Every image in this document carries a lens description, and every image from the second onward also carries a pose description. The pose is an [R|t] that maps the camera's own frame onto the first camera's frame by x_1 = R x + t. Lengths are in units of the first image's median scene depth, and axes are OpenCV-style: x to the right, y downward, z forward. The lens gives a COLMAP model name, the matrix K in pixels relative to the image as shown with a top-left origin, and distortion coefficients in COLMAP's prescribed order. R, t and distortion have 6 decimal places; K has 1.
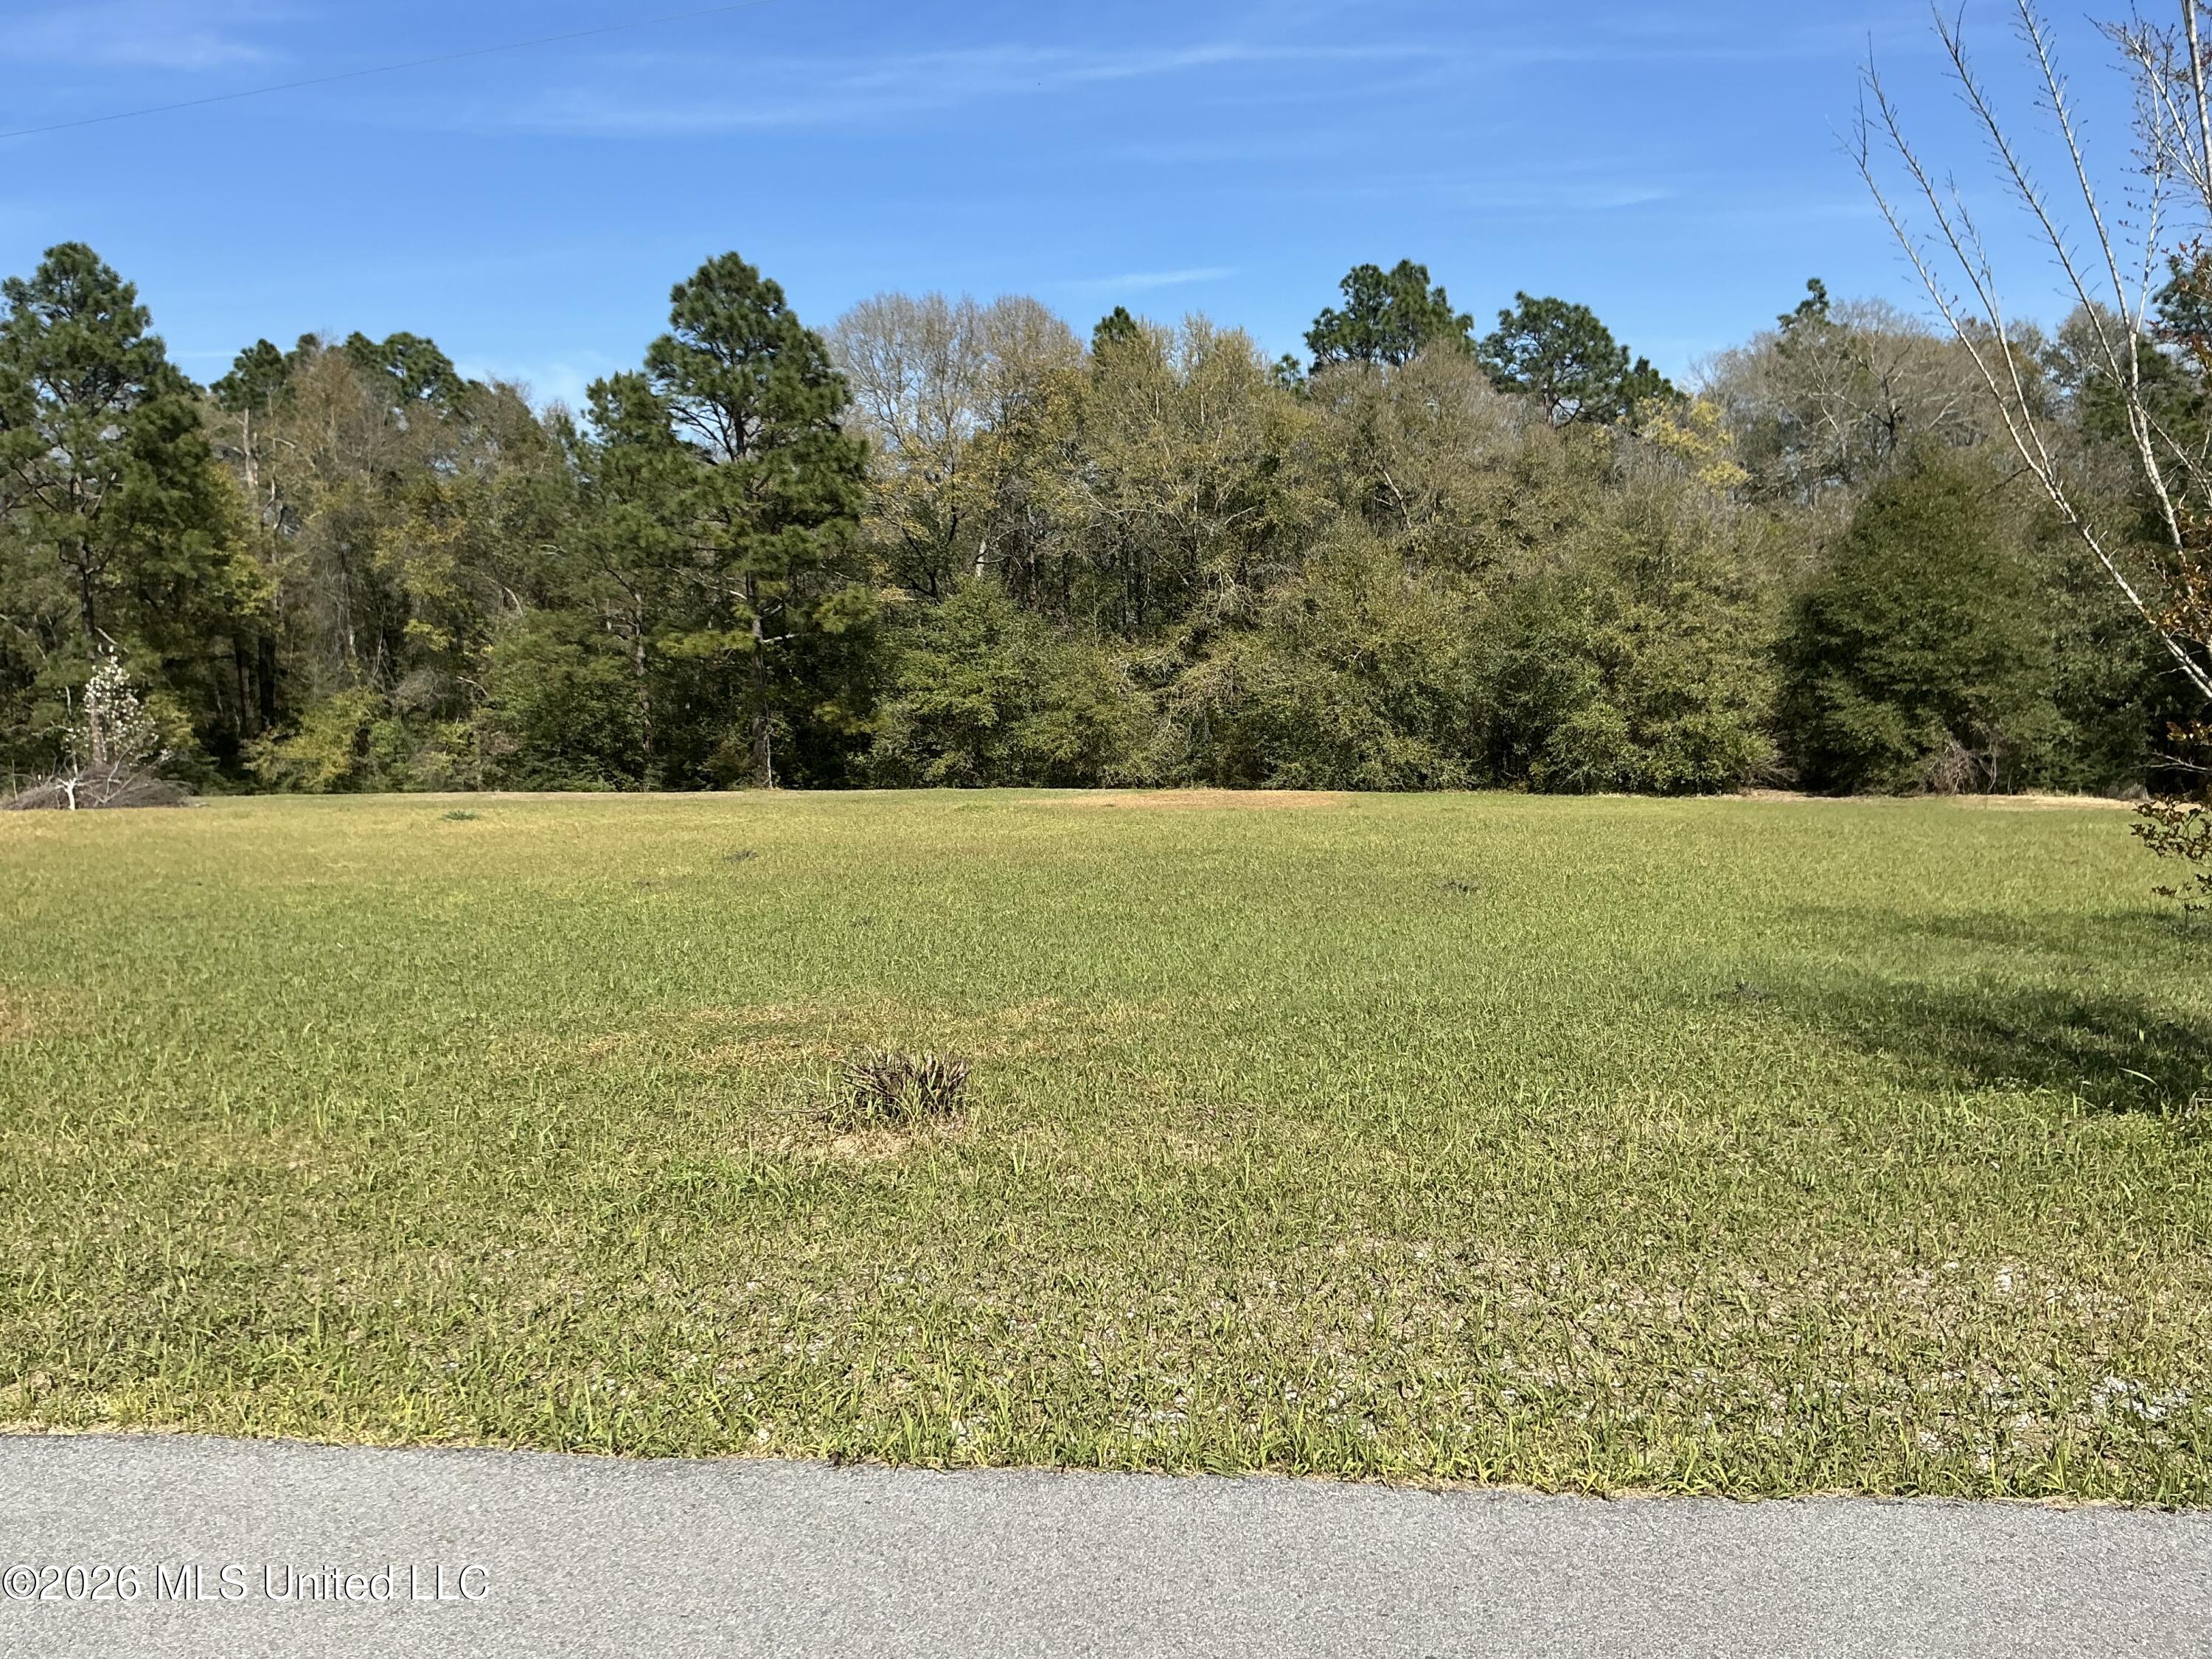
lens RADIAL K [[1850.5, 0, 1098.9], [0, 1850.5, 815.5], [0, 0, 1]] dist [0.151602, -0.356534]
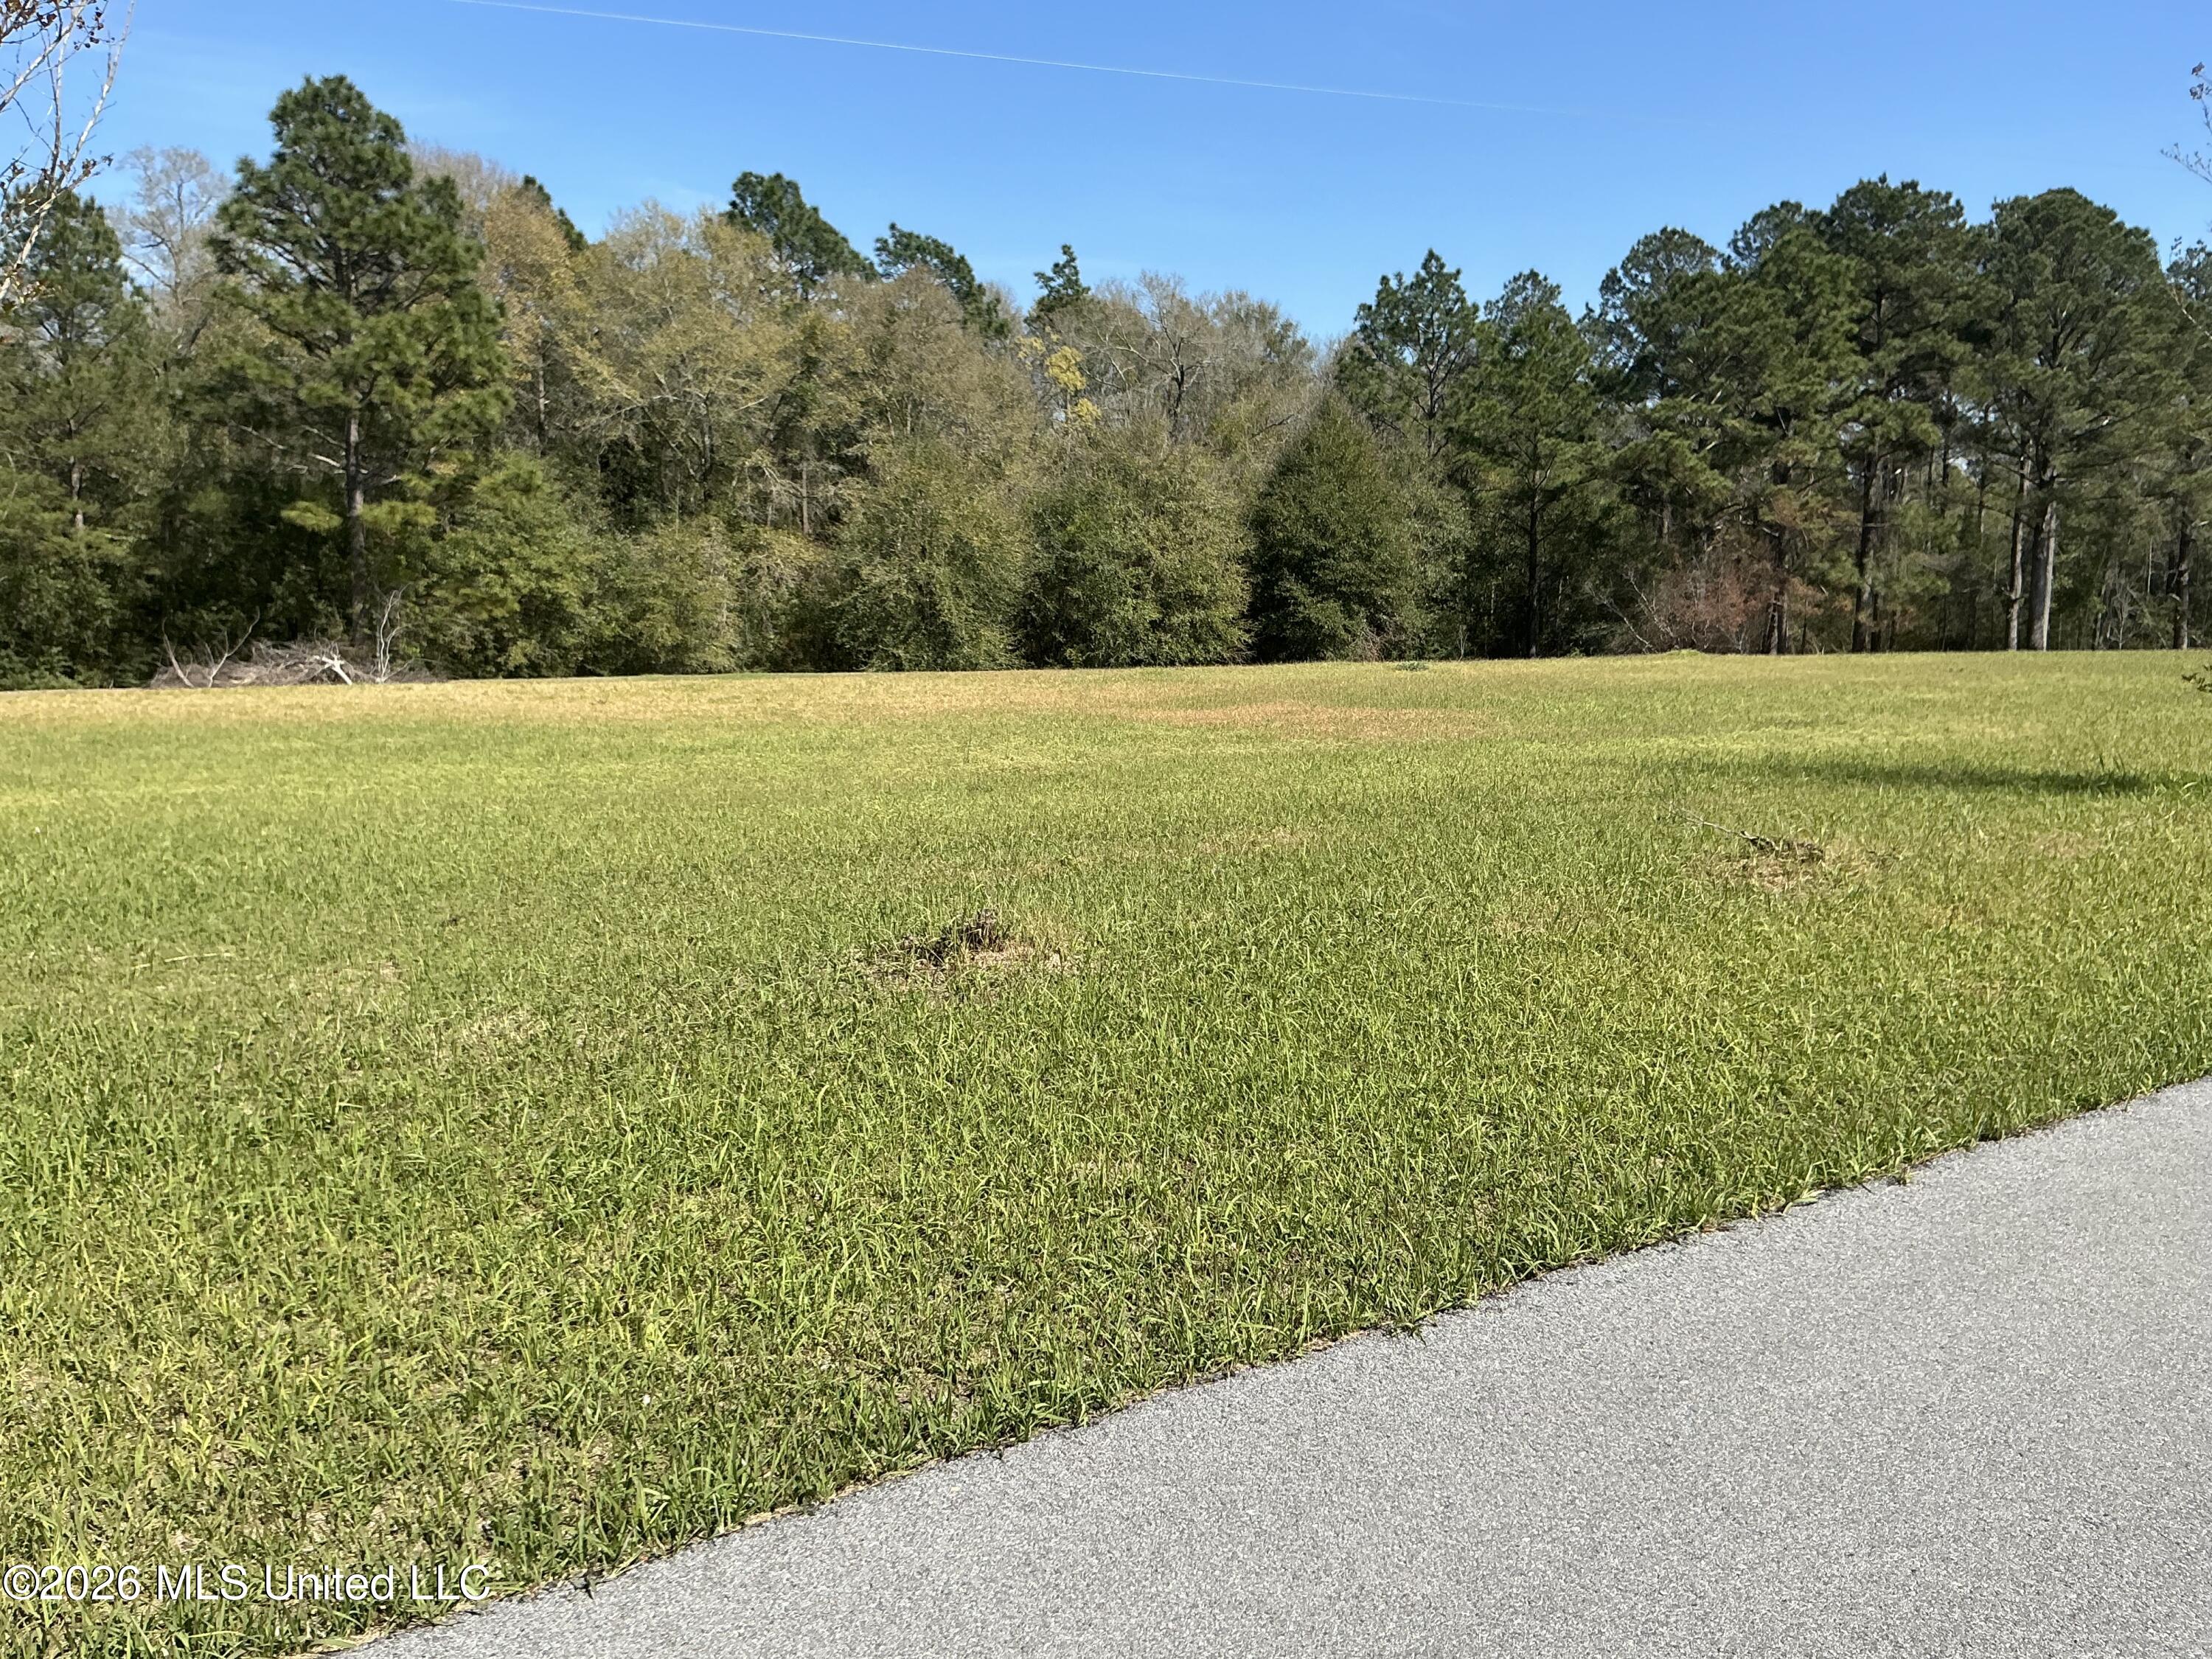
lens RADIAL K [[1850.5, 0, 1098.9], [0, 1850.5, 815.5], [0, 0, 1]] dist [0.151602, -0.356534]
pose [[0.762382, -0.060164, 0.644325, -0.537295], [0.024247, 0.997625, 0.064463, 0.004139], [-0.646673, -0.033522, 0.762030, 0.077473]]
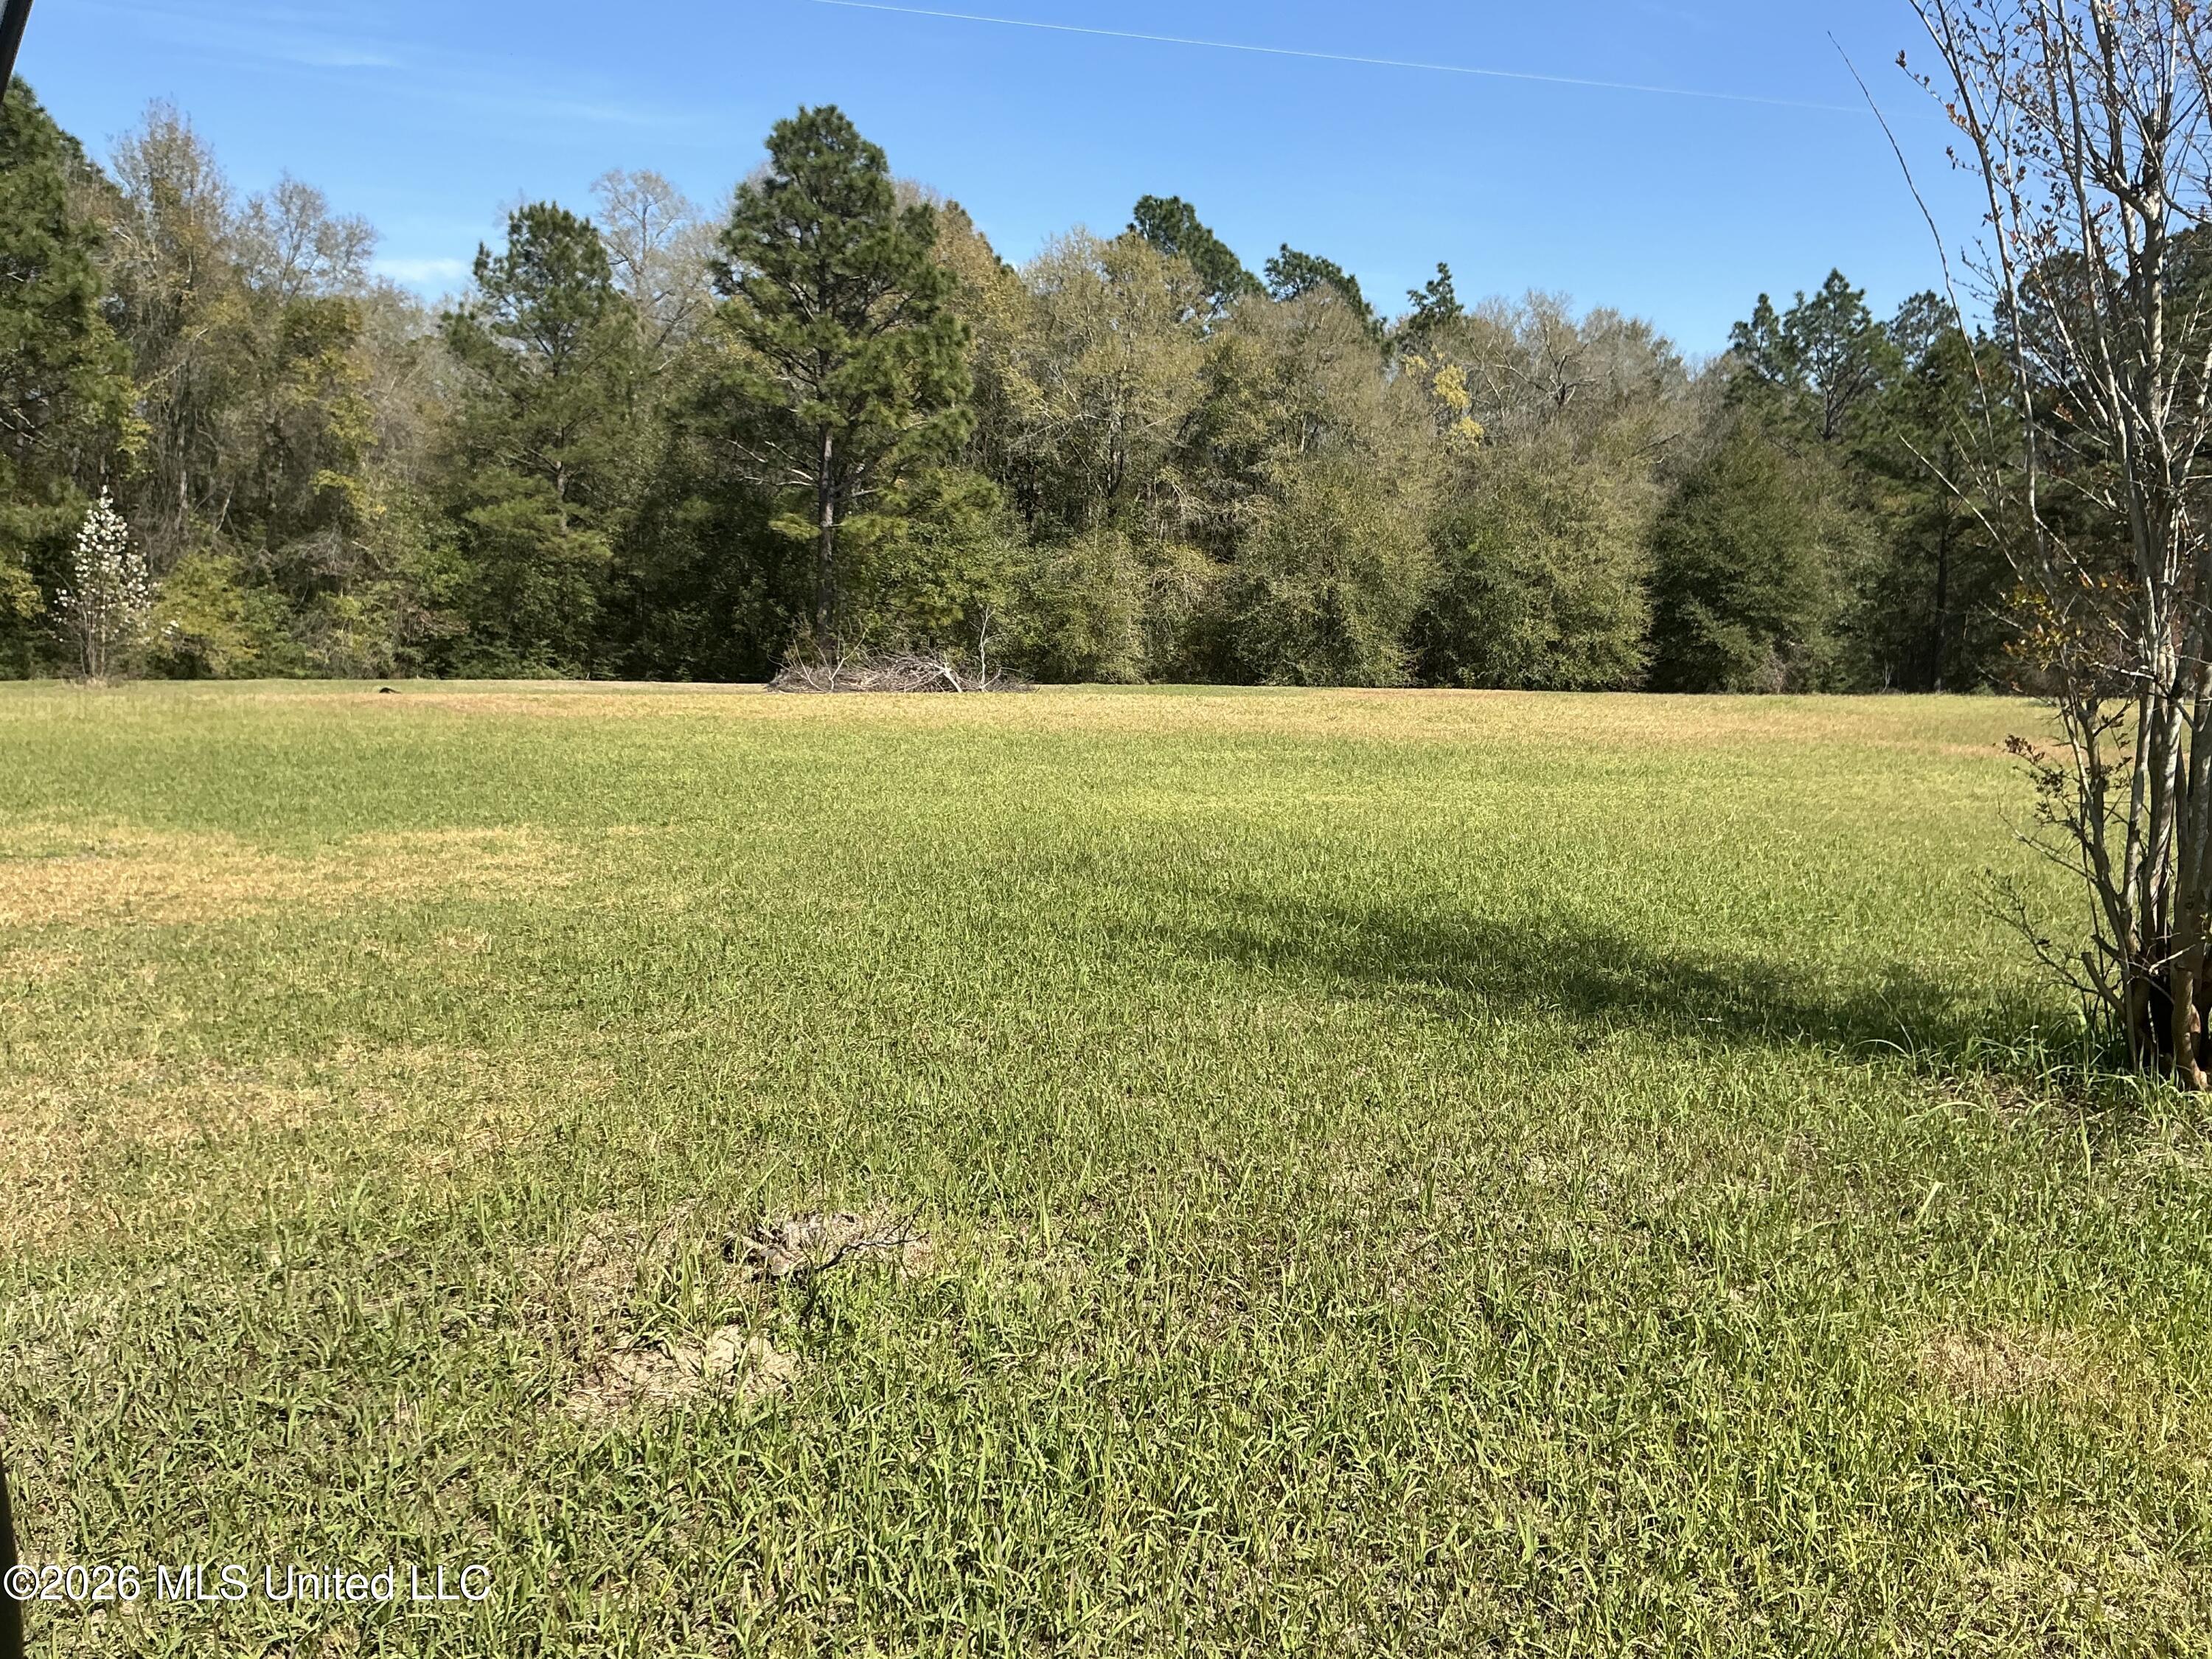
lens RADIAL K [[1850.5, 0, 1098.9], [0, 1850.5, 815.5], [0, 0, 1]] dist [0.151602, -0.356534]
pose [[0.839346, -0.024948, 0.543025, -0.627822], [-0.007692, 0.998301, 0.057755, 0.001210], [-0.543544, -0.052653, 0.837728, 0.122517]]
